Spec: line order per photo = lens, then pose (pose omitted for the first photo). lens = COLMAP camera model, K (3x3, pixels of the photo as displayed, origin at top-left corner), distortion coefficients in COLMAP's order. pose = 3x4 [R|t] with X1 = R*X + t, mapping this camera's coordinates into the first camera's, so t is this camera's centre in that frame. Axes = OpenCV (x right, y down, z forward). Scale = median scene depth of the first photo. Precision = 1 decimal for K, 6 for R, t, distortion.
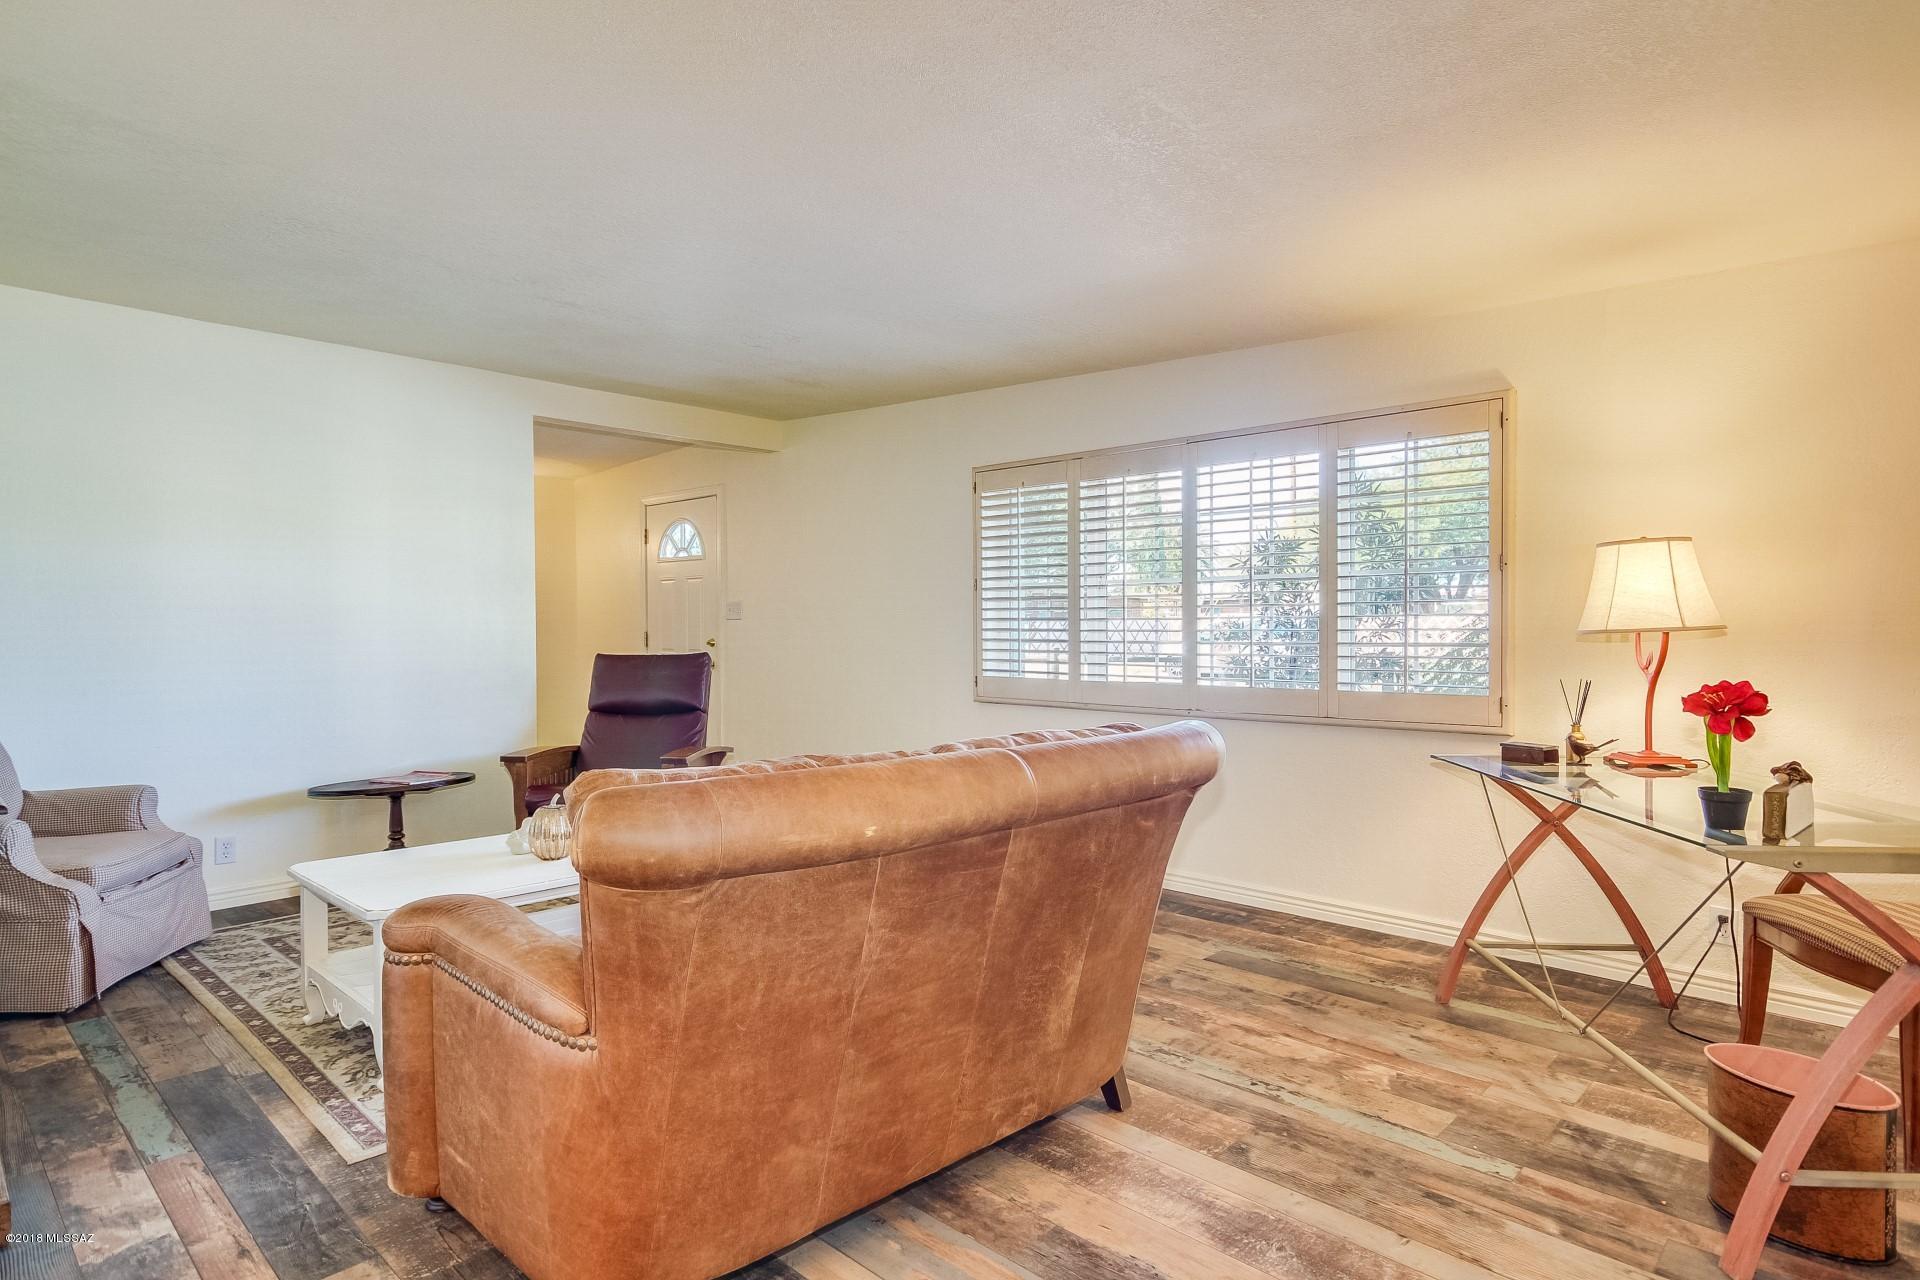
lens RADIAL K [[1050.5, 0, 961.2], [0, 1050.5, 641.9], [0, 0, 1]] dist [0.026076, -0.002954]
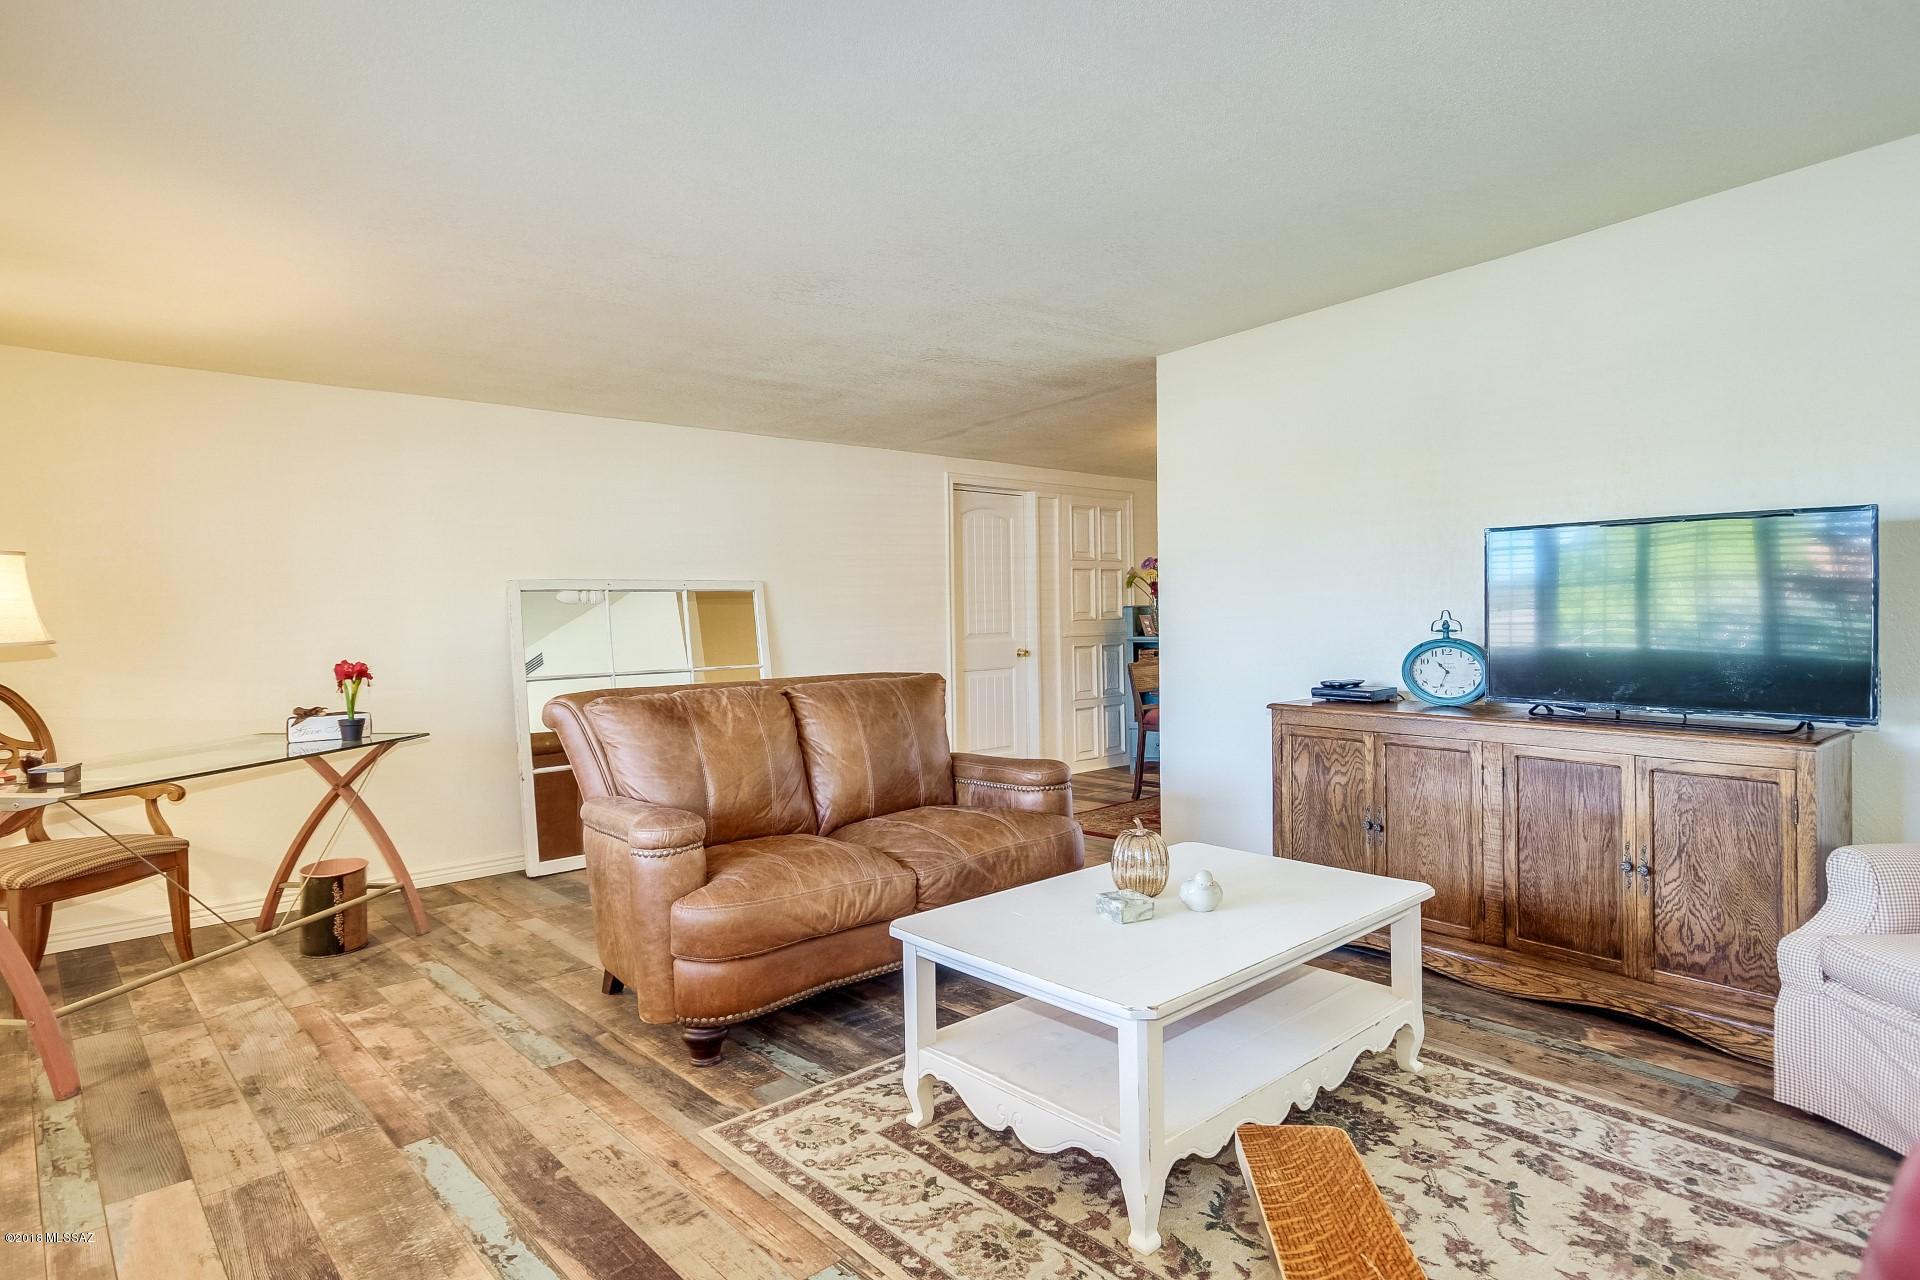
lens RADIAL K [[1050.5, 0, 958.1], [0, 1050.5, 641.5], [0, 0, 1]] dist [0.026076, -0.002954]
pose [[-0.996728, 0.019413, 0.078458, -0.299357], [0.022663, 0.998912, 0.040753, -0.028026], [-0.077581, 0.042398, -0.996084, 1.748242]]
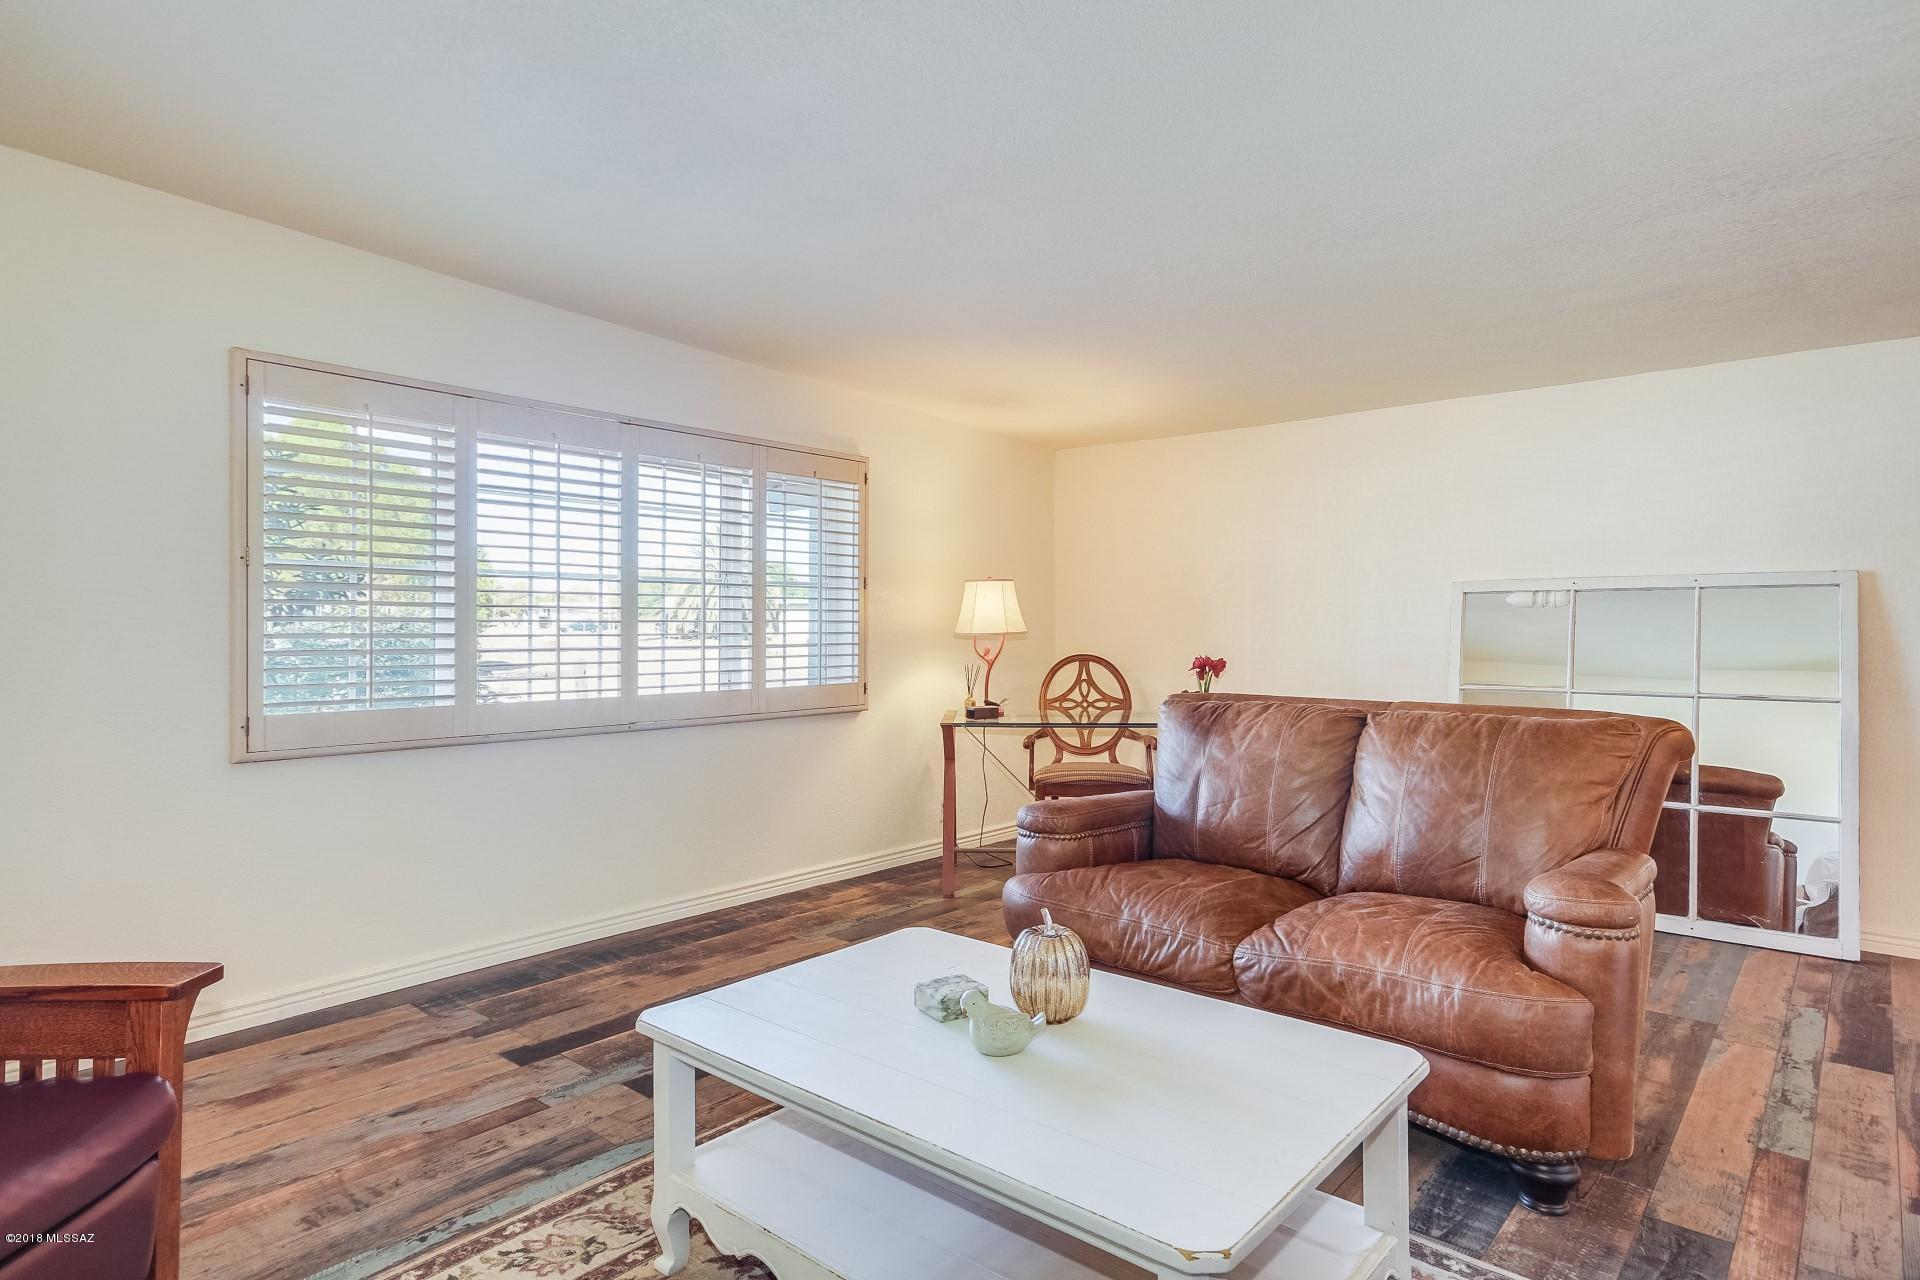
lens RADIAL K [[1050.5, 0, 995.3], [0, 1050.5, 629.3], [0, 0, 1]] dist [0.026076, -0.002954]
pose [[-0.066872, 0.001913, 0.997760, -0.939856], [0.014954, 0.999888, -0.000914, -0.013326], [-0.997649, 0.014860, -0.066893, 1.023606]]
